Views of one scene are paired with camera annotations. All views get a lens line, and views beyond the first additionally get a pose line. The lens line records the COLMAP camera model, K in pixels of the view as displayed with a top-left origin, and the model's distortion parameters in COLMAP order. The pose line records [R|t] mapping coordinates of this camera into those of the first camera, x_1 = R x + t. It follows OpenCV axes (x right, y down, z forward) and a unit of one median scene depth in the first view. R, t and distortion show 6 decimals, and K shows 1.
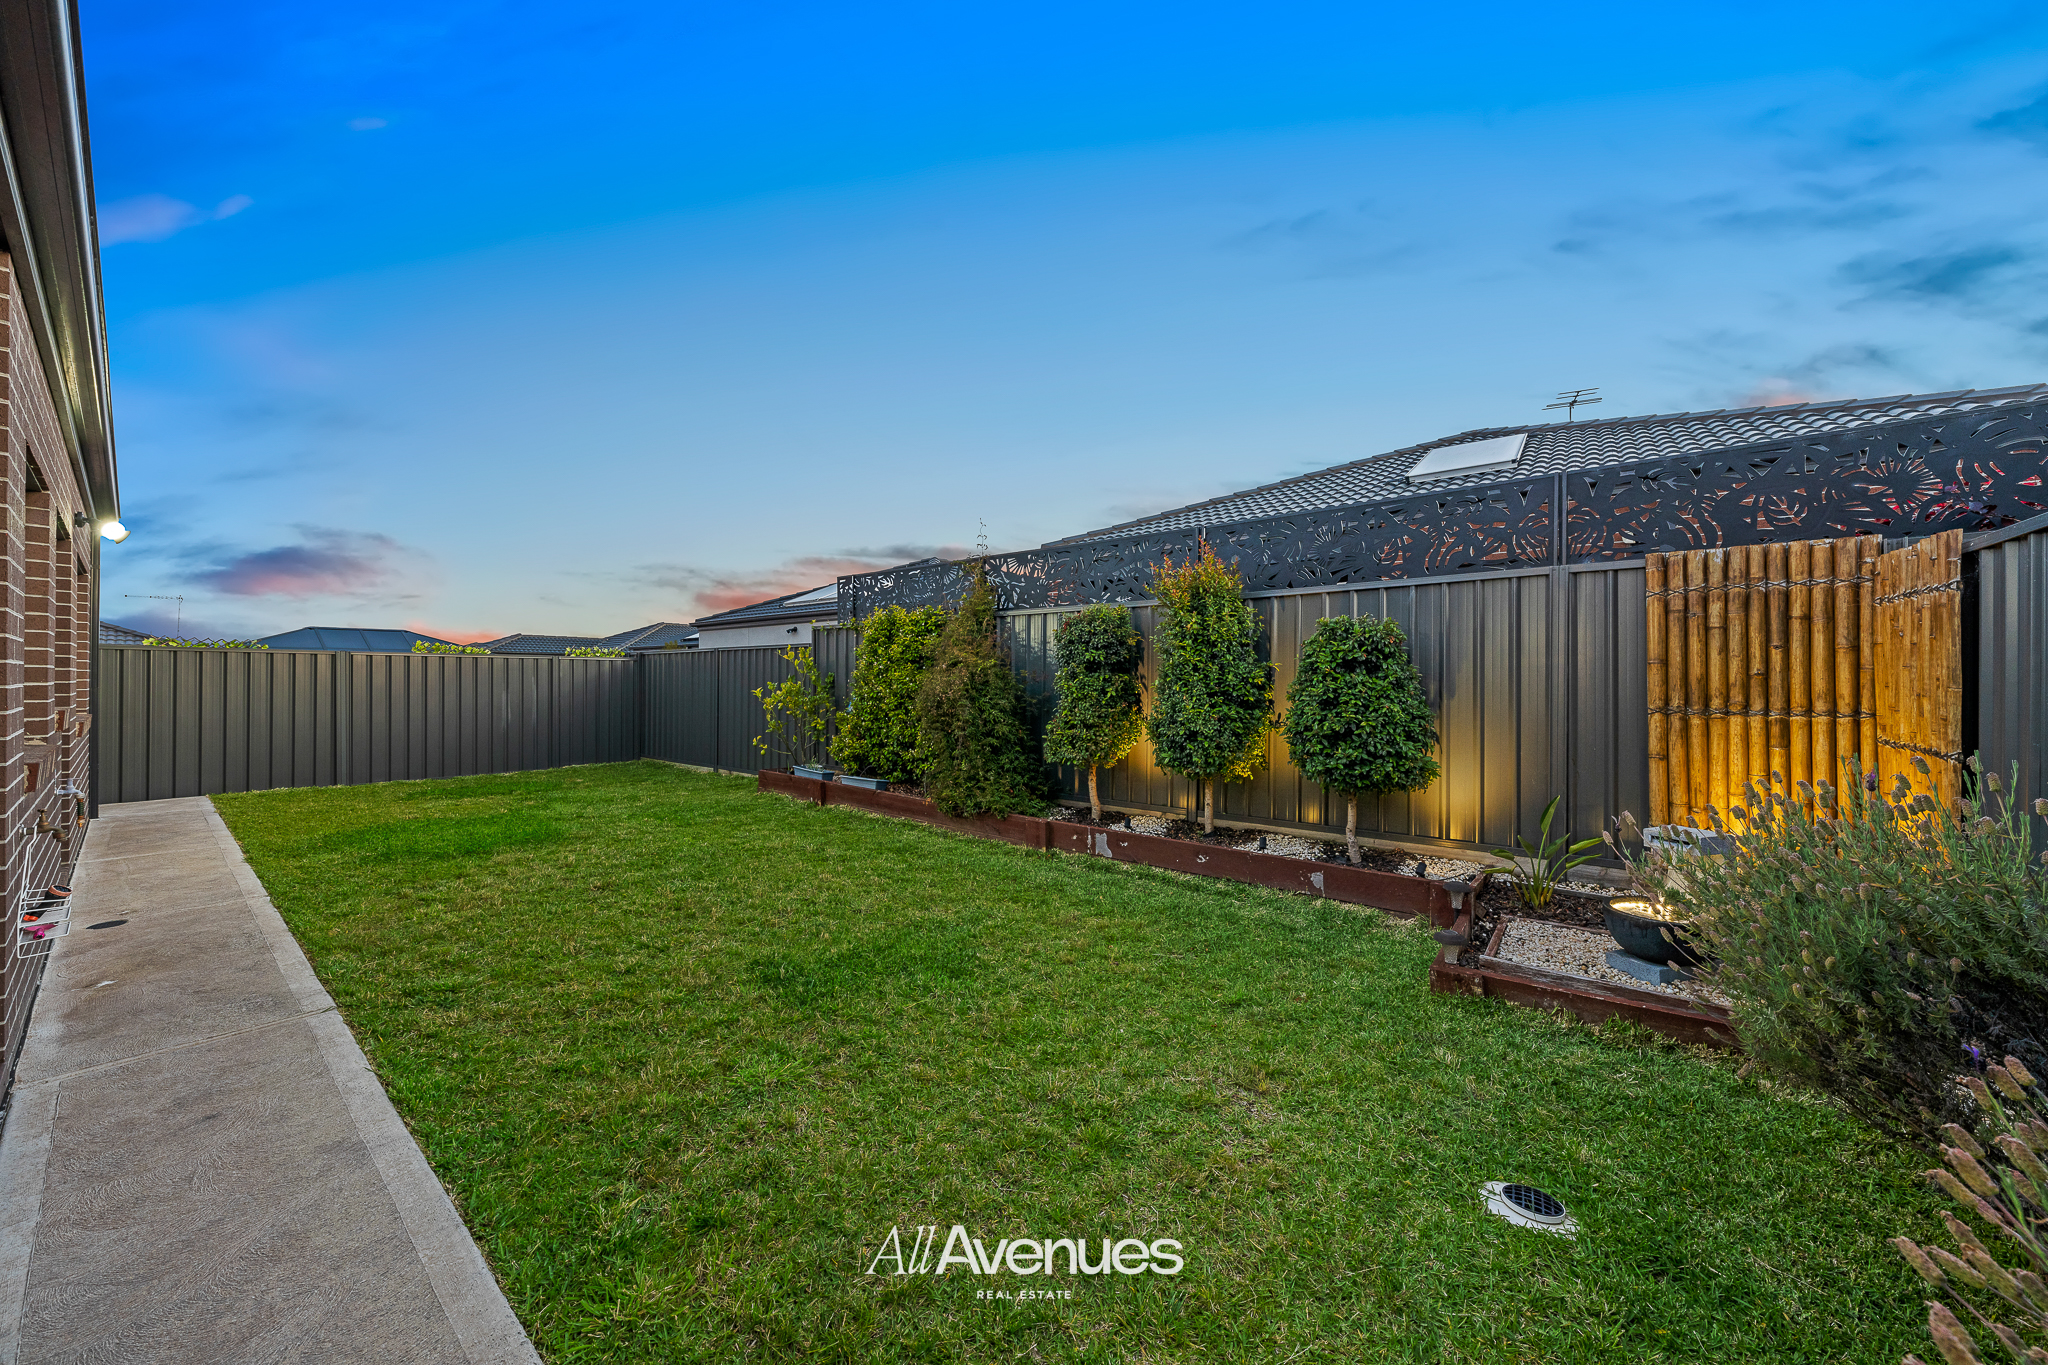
lens RADIAL K [[700.1, 0, 1027.2], [0, 700.1, 678.4], [0, 0, 1]] dist [-0.001706, 0.000173]
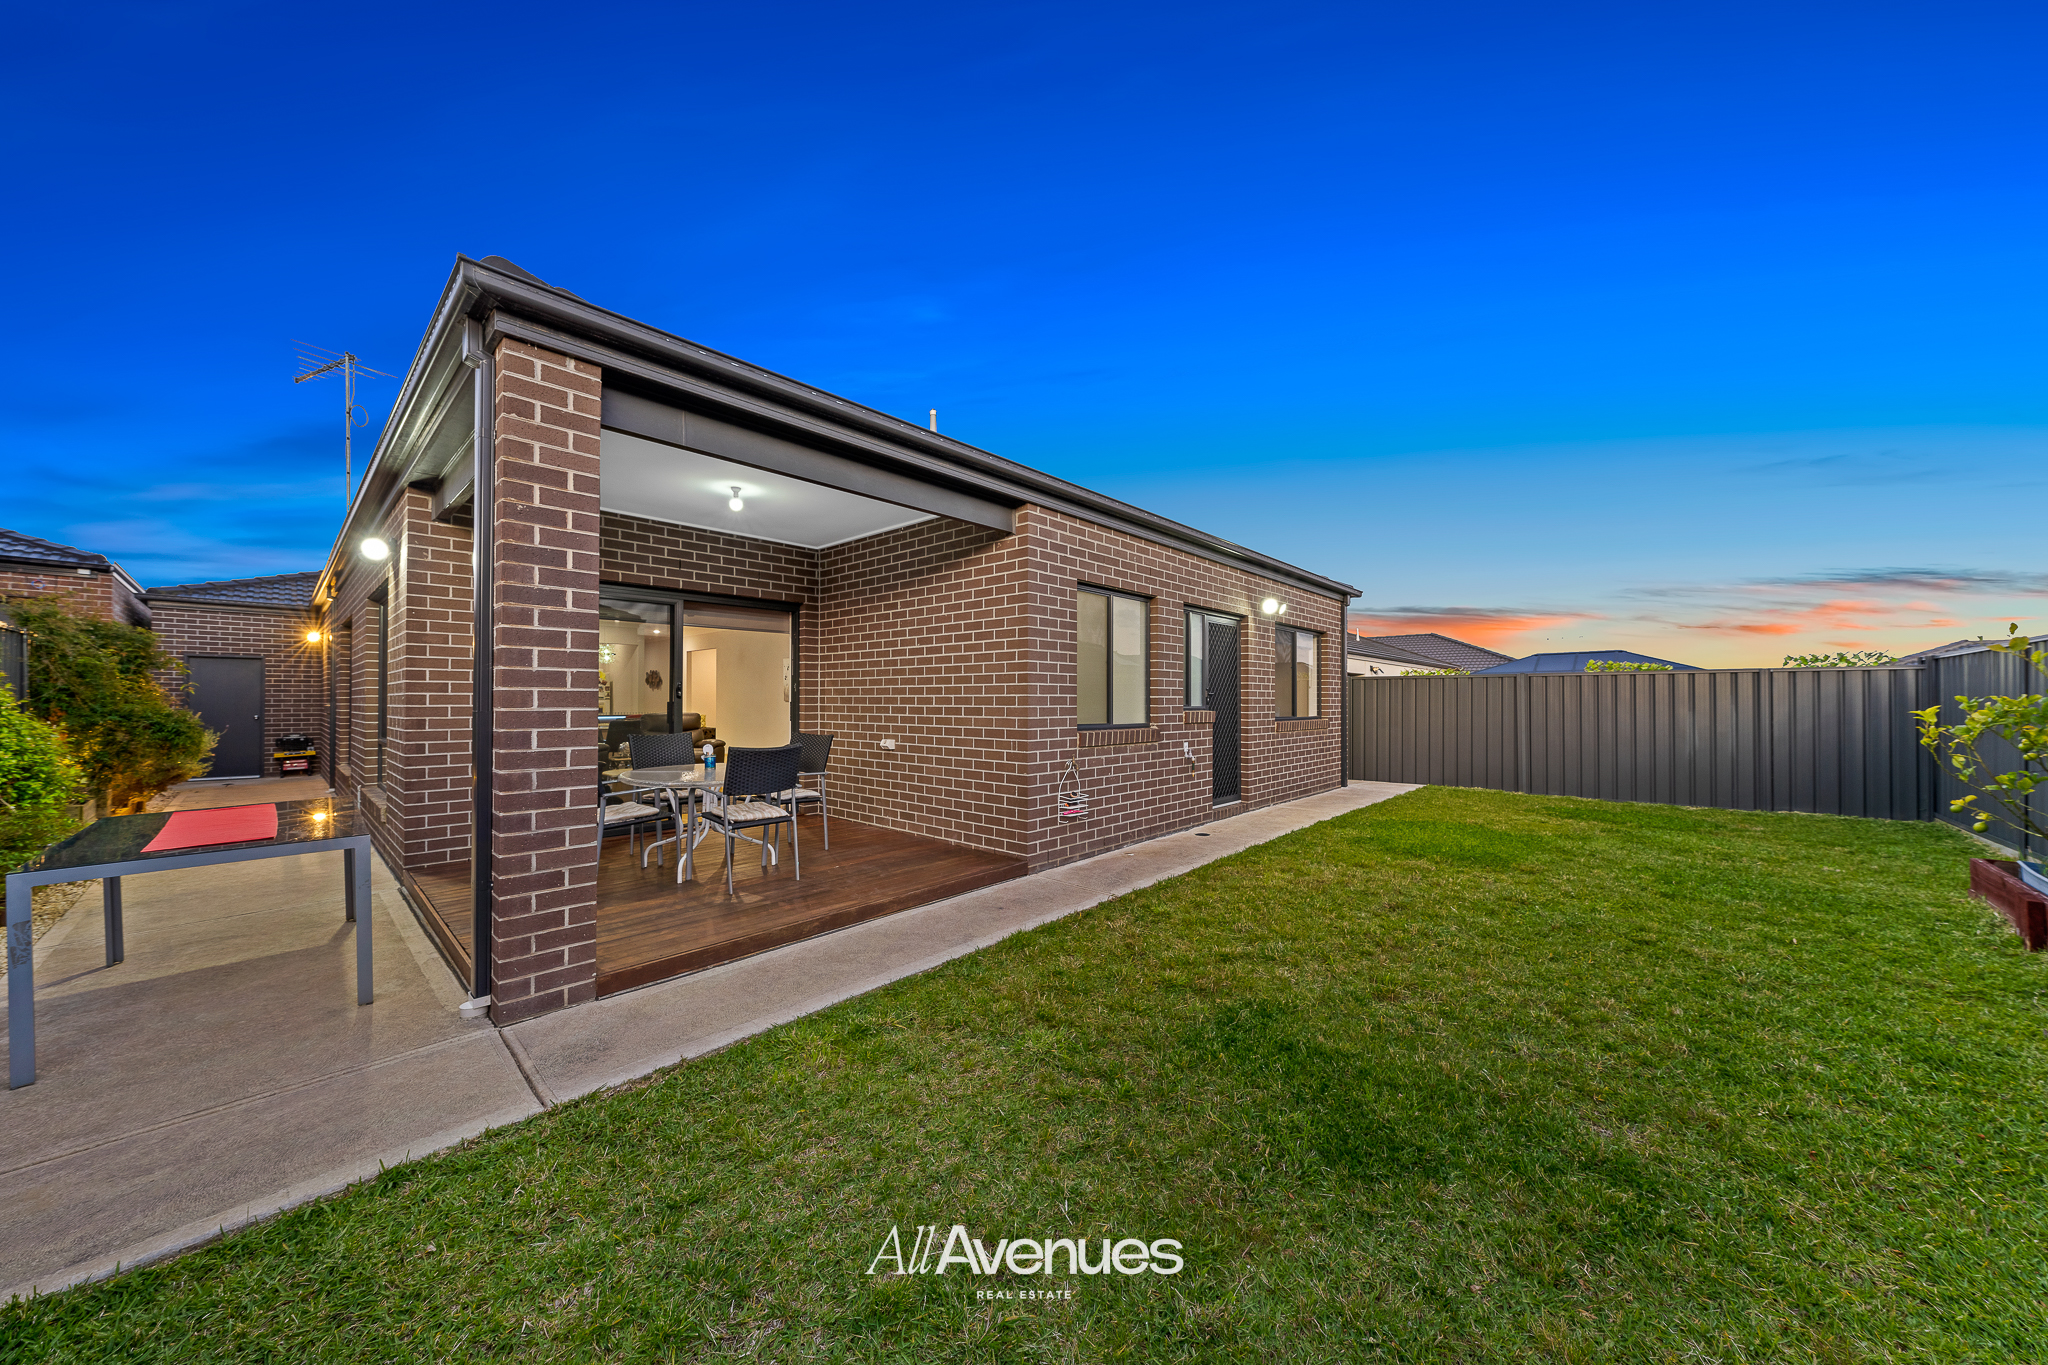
lens RADIAL K [[700.1, 0, 1023.2], [0, 700.1, 694.5], [0, 0, 1]] dist [-0.001706, 0.000173]
pose [[-0.069792, -0.014366, -0.997458, 0.480868], [0.000845, 0.999895, -0.014460, 0.025671], [0.997561, -0.001853, -0.069773, 0.689975]]
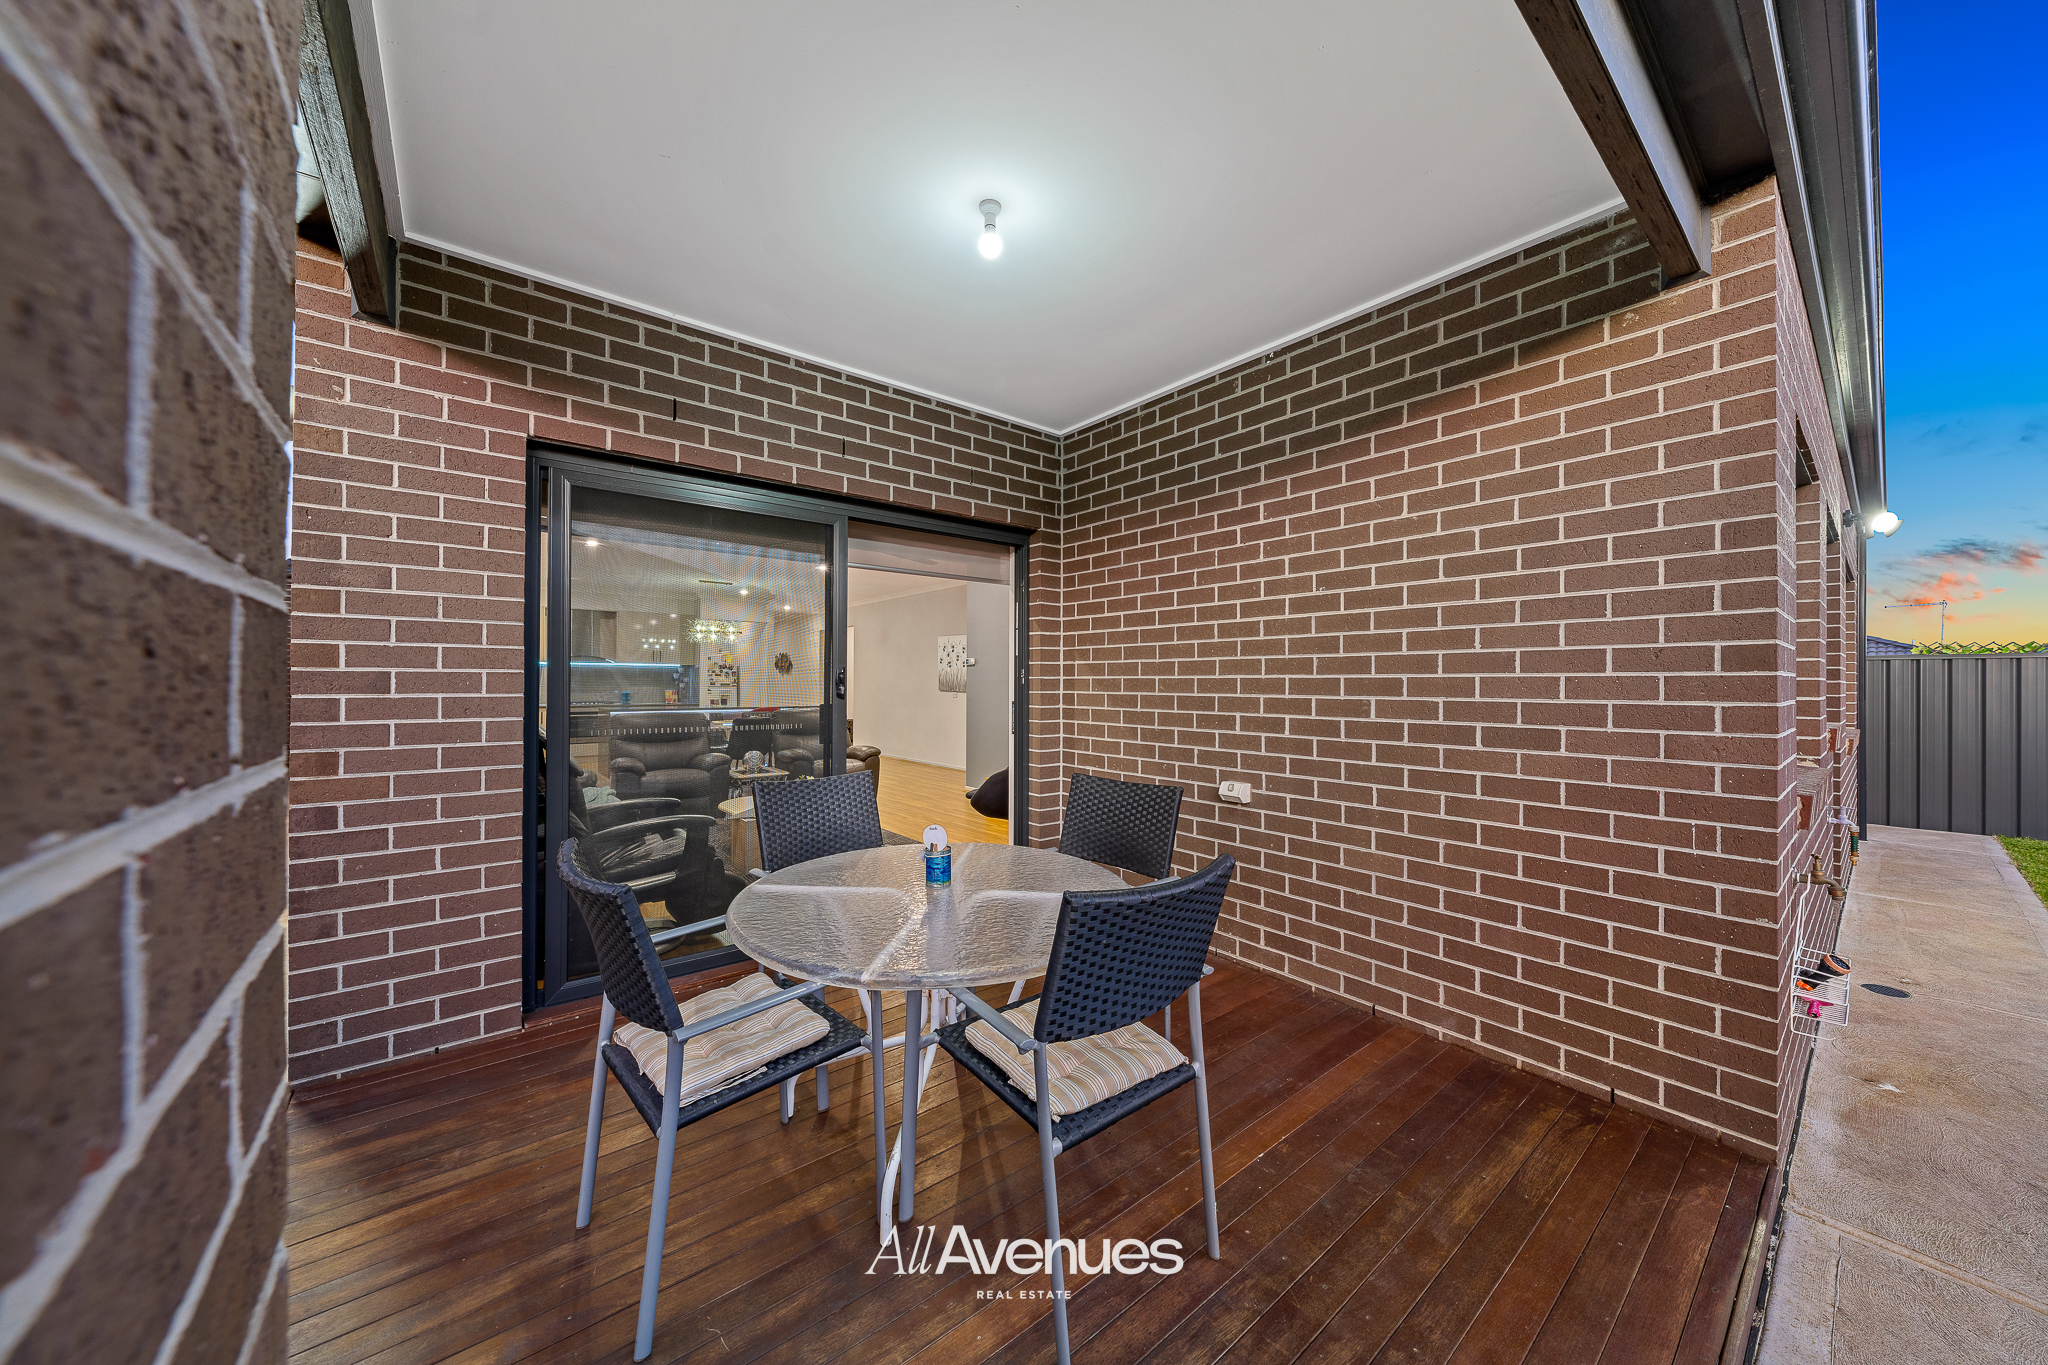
lens RADIAL K [[700.1, 0, 1010.1], [0, 700.1, 681.1], [0, 0, 1]] dist [-0.001706, 0.000173]
pose [[-0.235086, -0.009386, -0.971929, -0.276871], [-0.002513, 0.999956, -0.009049, -0.003625], [0.971971, 0.000315, -0.235099, 0.194359]]
